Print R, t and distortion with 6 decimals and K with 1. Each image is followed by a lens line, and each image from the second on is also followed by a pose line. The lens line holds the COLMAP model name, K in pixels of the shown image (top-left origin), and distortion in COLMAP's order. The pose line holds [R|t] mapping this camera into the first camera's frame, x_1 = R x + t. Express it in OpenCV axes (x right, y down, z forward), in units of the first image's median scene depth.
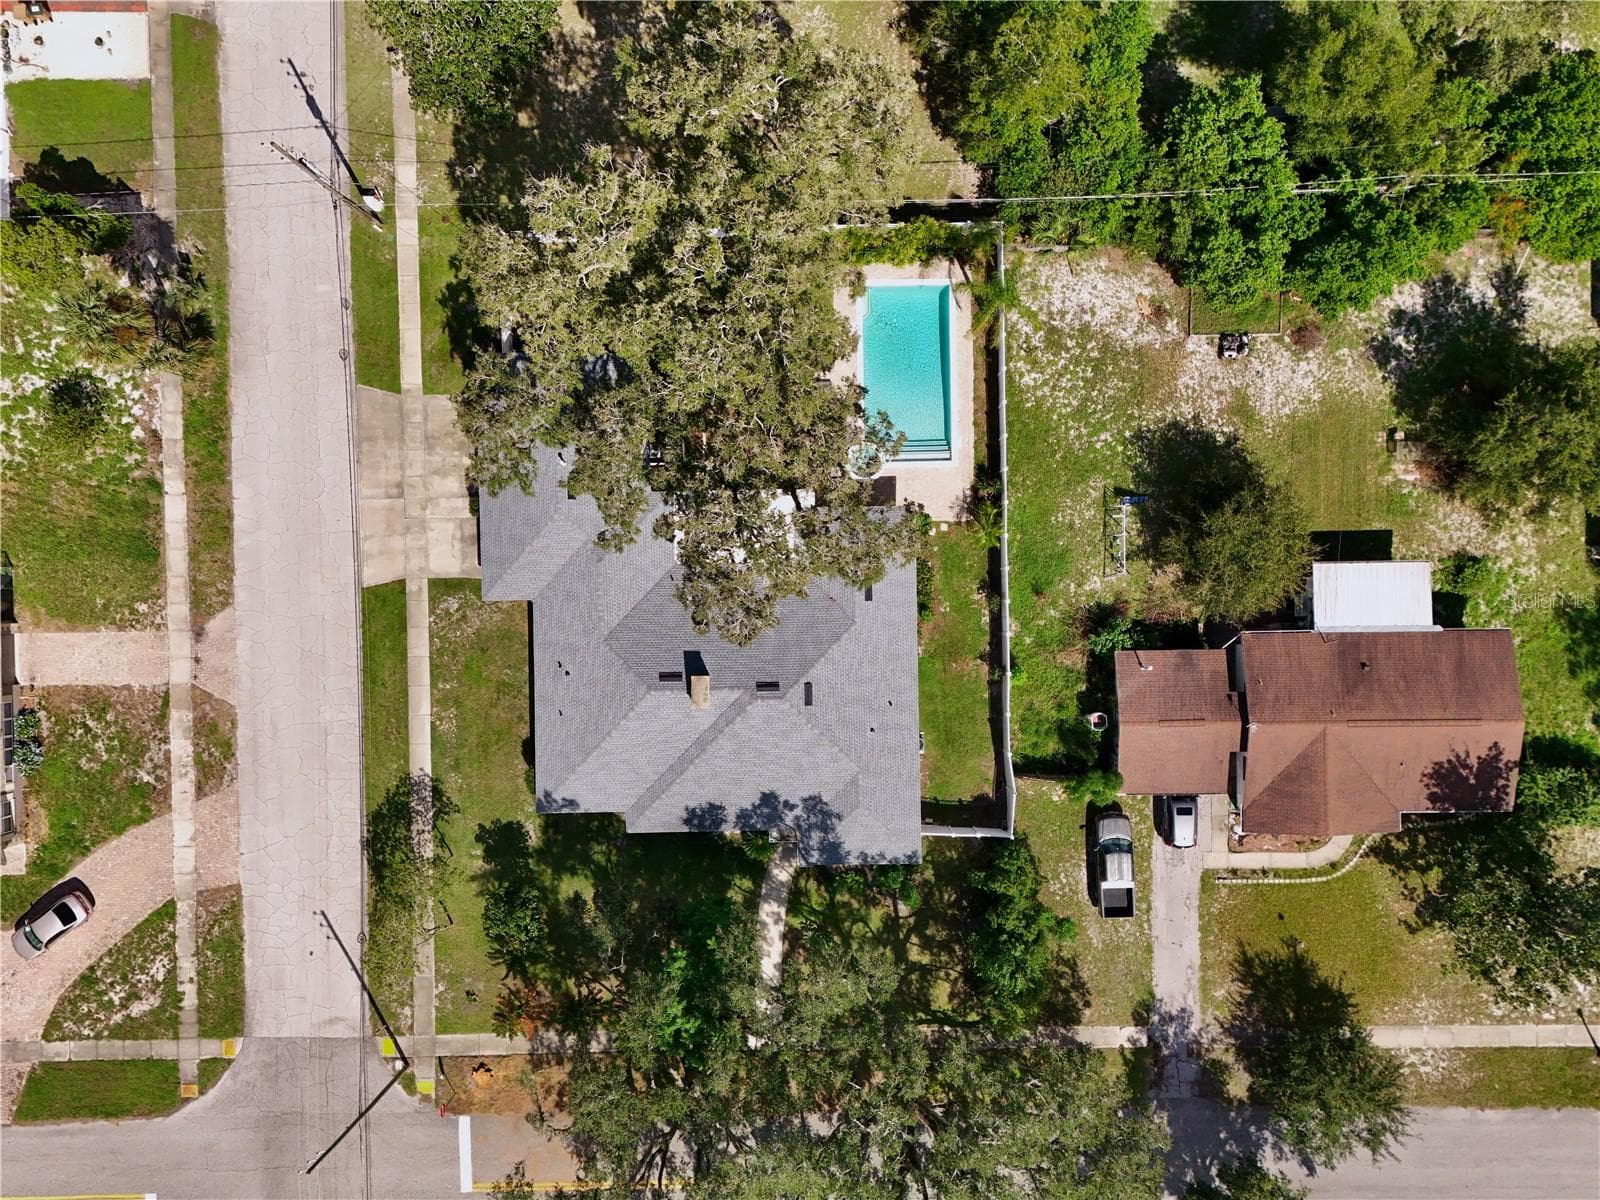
lens RADIAL K [[1195.5, 0, 790.7], [0, 1195.5, 610.0], [0, 0, 1]] dist [0.082075, -0.079141]
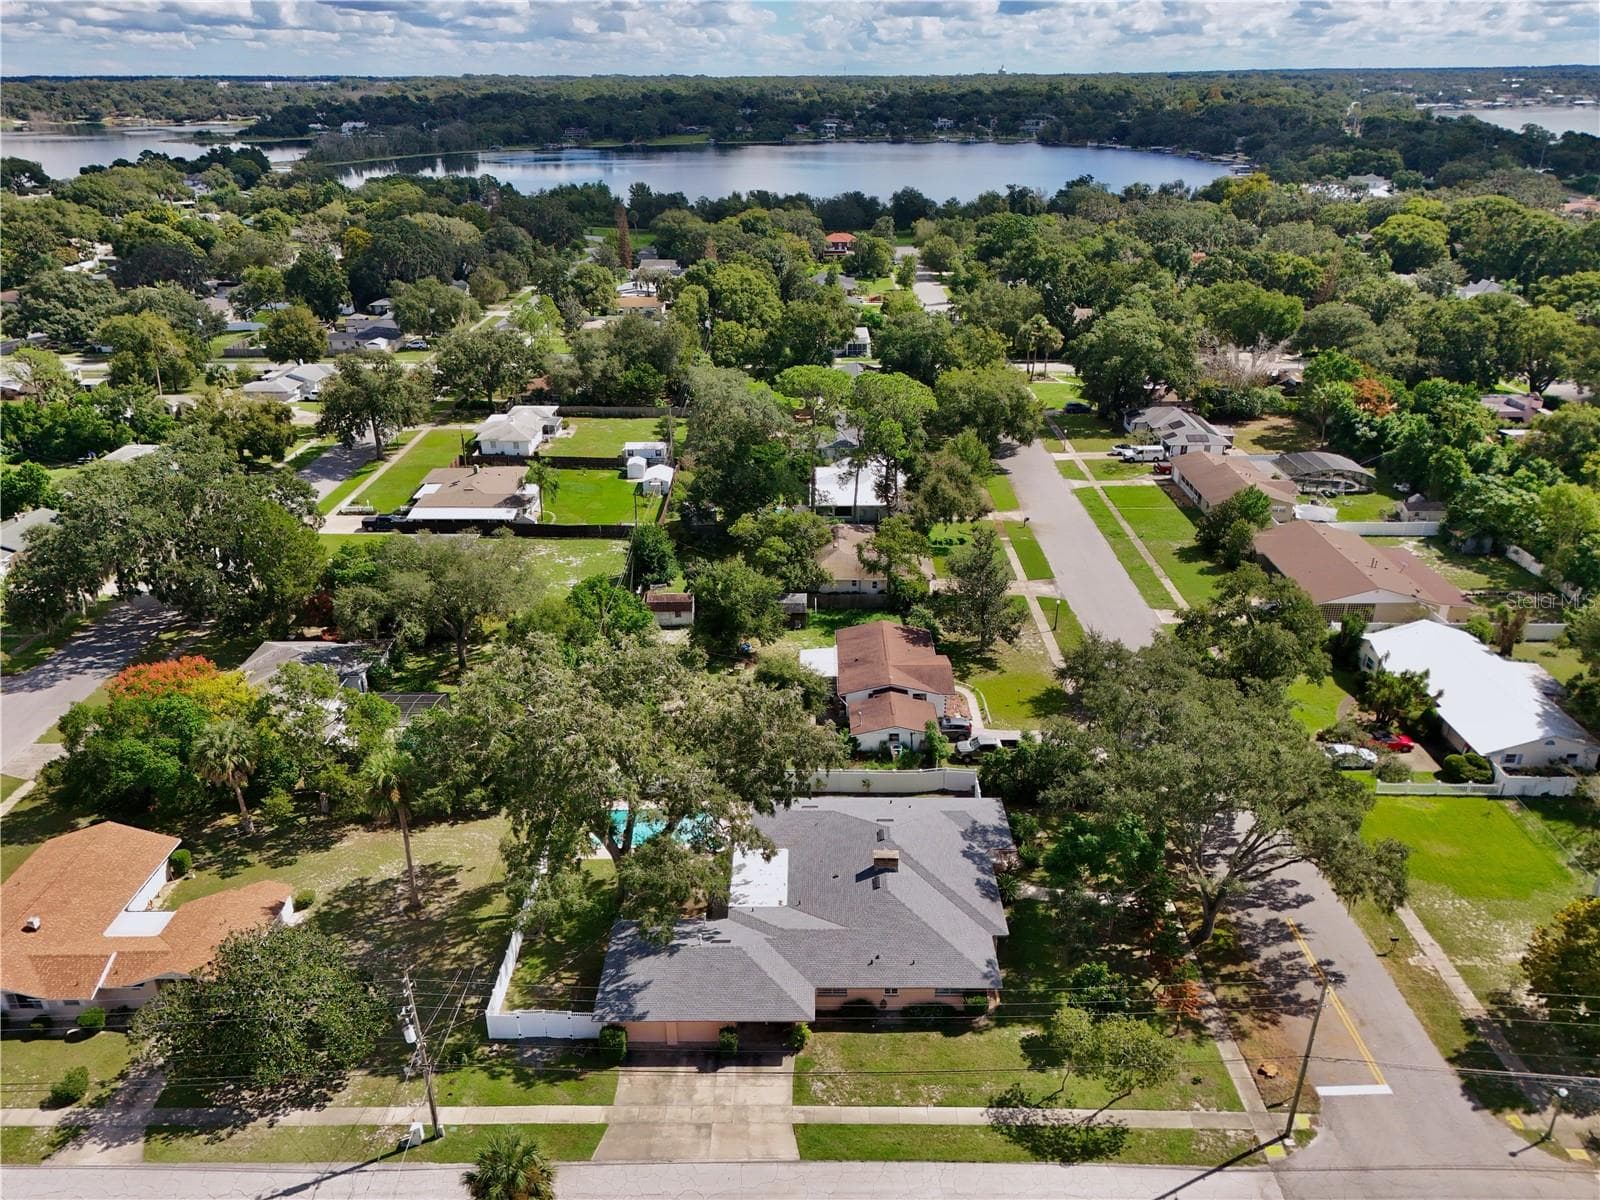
lens RADIAL K [[1174.1, 0, 803.5], [0, 1174.1, 615.5], [0, 0, 1]] dist [0.074019, -0.066161]
pose [[0.021761, -0.398948, 0.916715, -1.062198], [0.999500, -0.012354, -0.029103, 0.017425], [0.022936, 0.916890, 0.398480, 0.222826]]
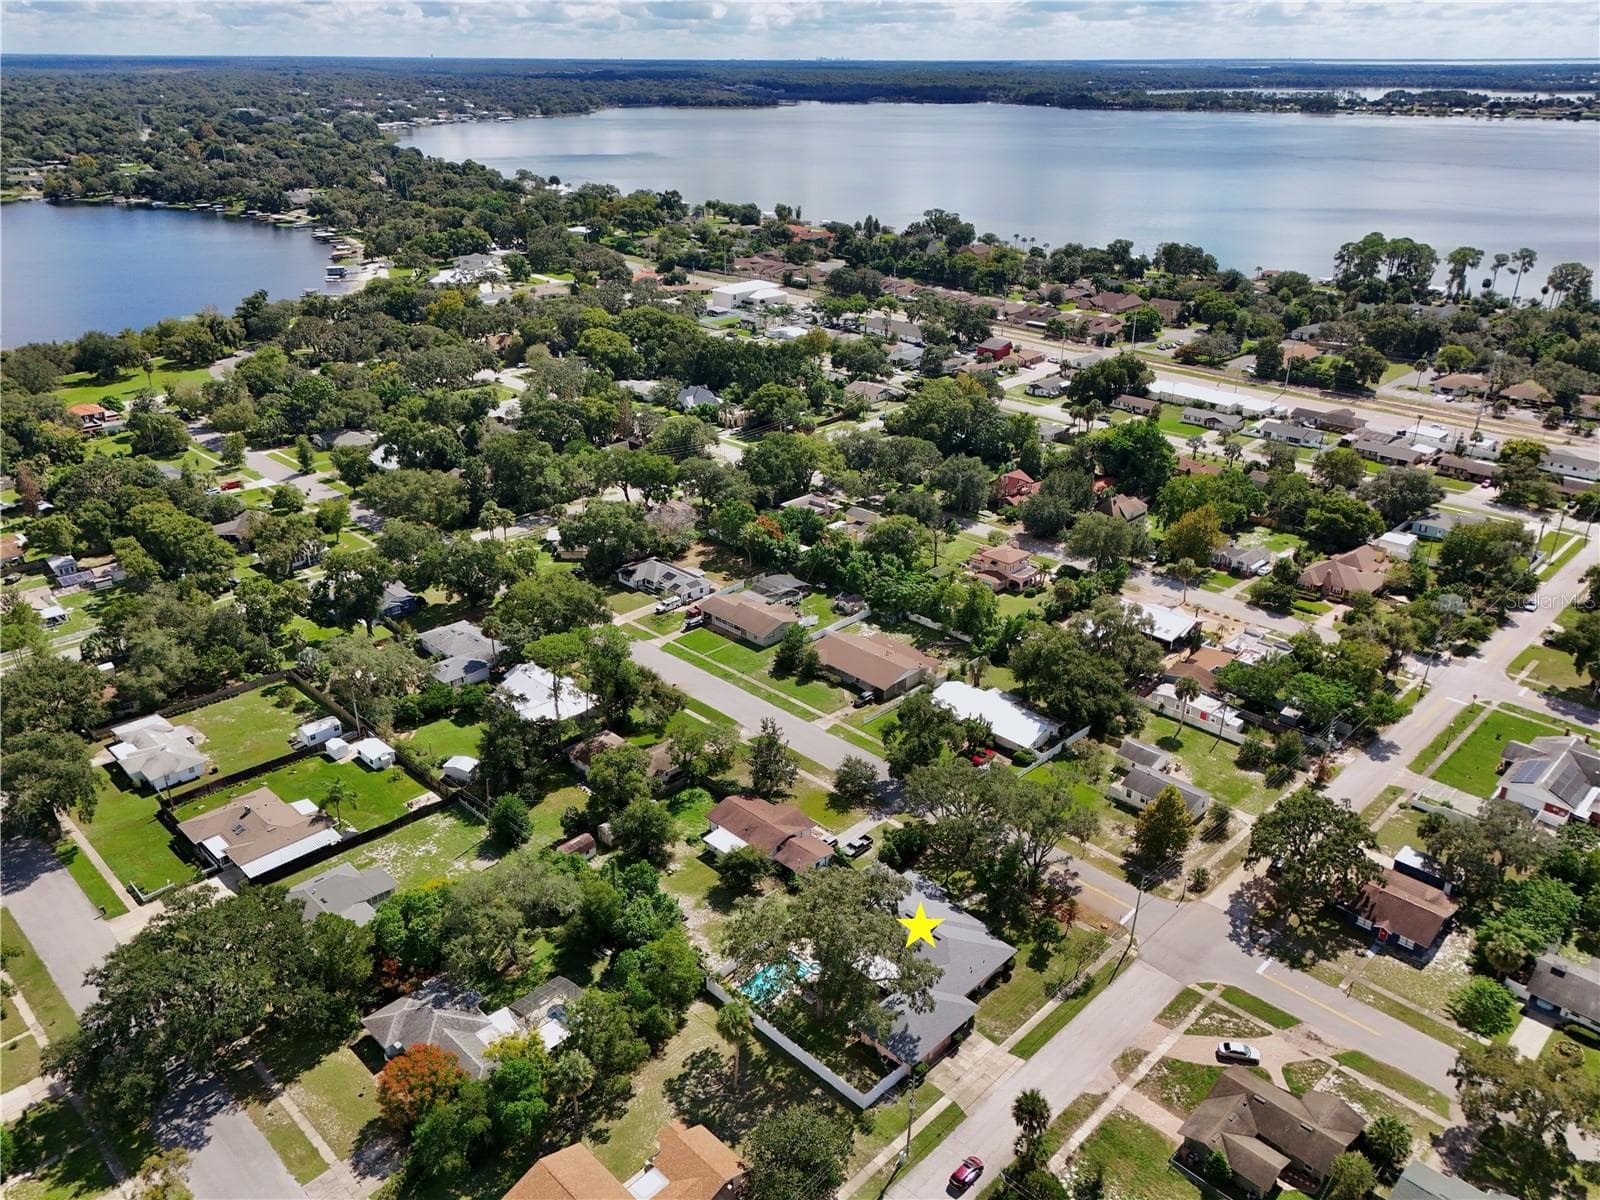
lens RADIAL K [[1174.1, 0, 803.5], [0, 1174.1, 615.5], [0, 0, 1]] dist [0.074019, -0.066161]
pose [[-0.699453, -0.291533, 0.652513, -1.221338], [0.714356, -0.312622, 0.626069, -1.366959], [0.021470, 0.904033, 0.426923, -0.607001]]
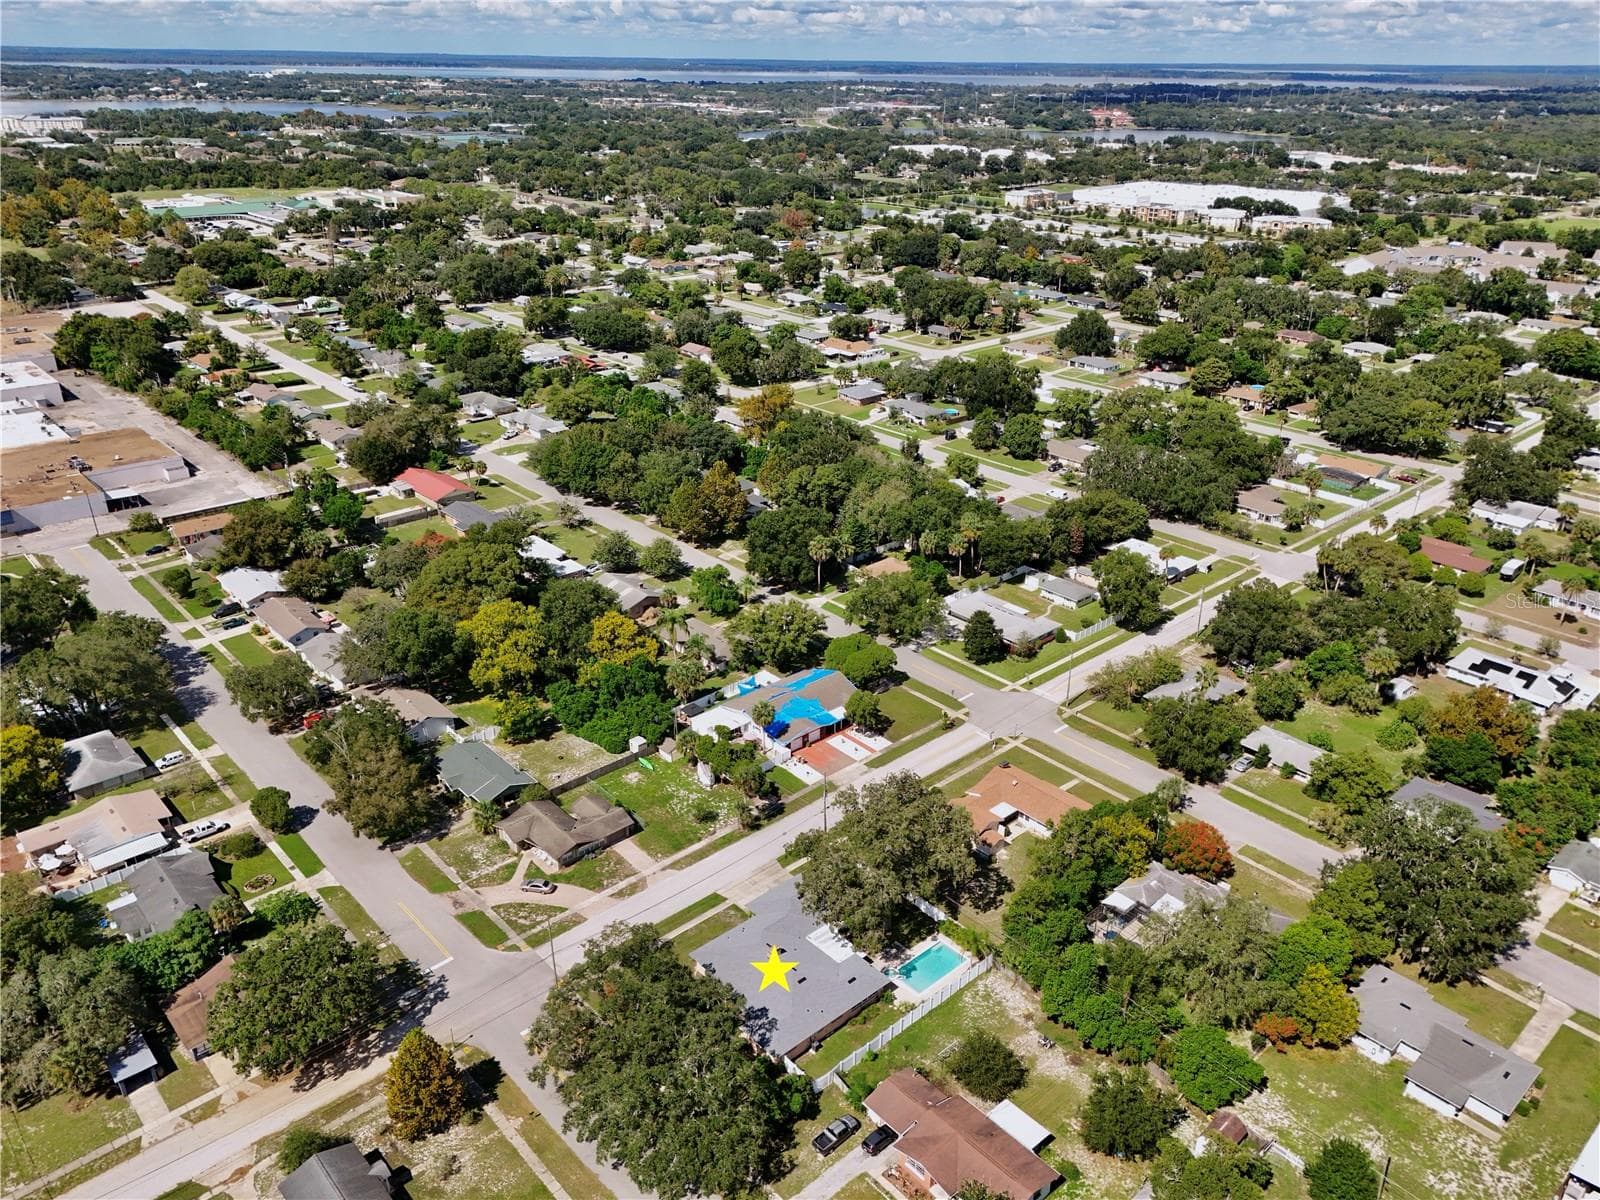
lens RADIAL K [[1174.1, 0, 803.5], [0, 1174.1, 615.5], [0, 0, 1]] dist [0.074019, -0.066161]
pose [[0.659269, 0.344291, -0.668452, 1.235724], [-0.751043, 0.258908, -0.607372, 1.209588], [-0.036045, 0.902458, 0.429268, -0.603410]]
